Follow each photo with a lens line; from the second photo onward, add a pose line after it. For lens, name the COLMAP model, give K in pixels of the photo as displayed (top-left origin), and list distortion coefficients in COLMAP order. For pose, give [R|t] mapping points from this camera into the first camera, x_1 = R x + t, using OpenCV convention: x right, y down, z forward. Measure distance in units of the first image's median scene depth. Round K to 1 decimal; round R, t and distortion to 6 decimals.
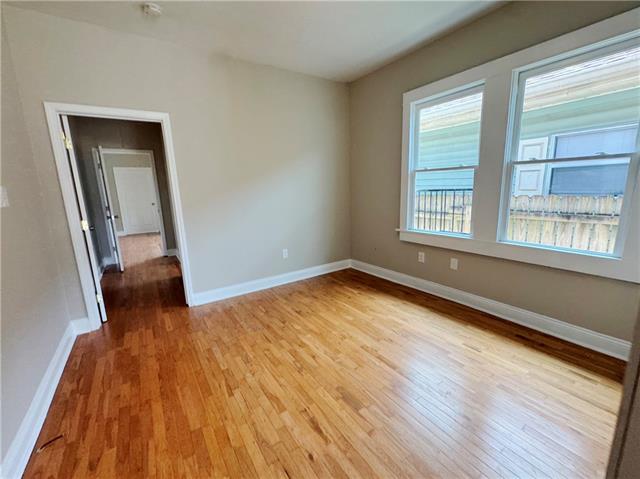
lens RADIAL K [[260.2, 0, 311.8], [0, 260.2, 230.1], [0, 0, 1]] dist [0.014250, 0.000421]
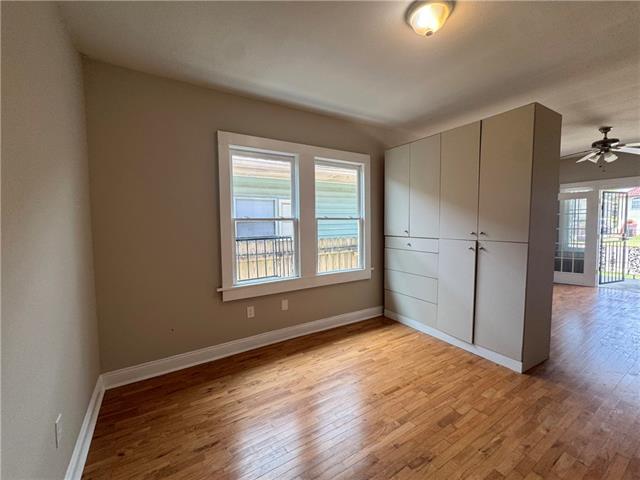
lens RADIAL K [[260.2, 0, 320.9], [0, 260.2, 240.1], [0, 0, 1]] dist [0.014250, 0.000421]
pose [[0.066319, -0.008953, 0.997758, -0.553055], [0.195256, 0.980743, -0.004177, -0.106507], [-0.978507, 0.195095, 0.066790, 0.759348]]
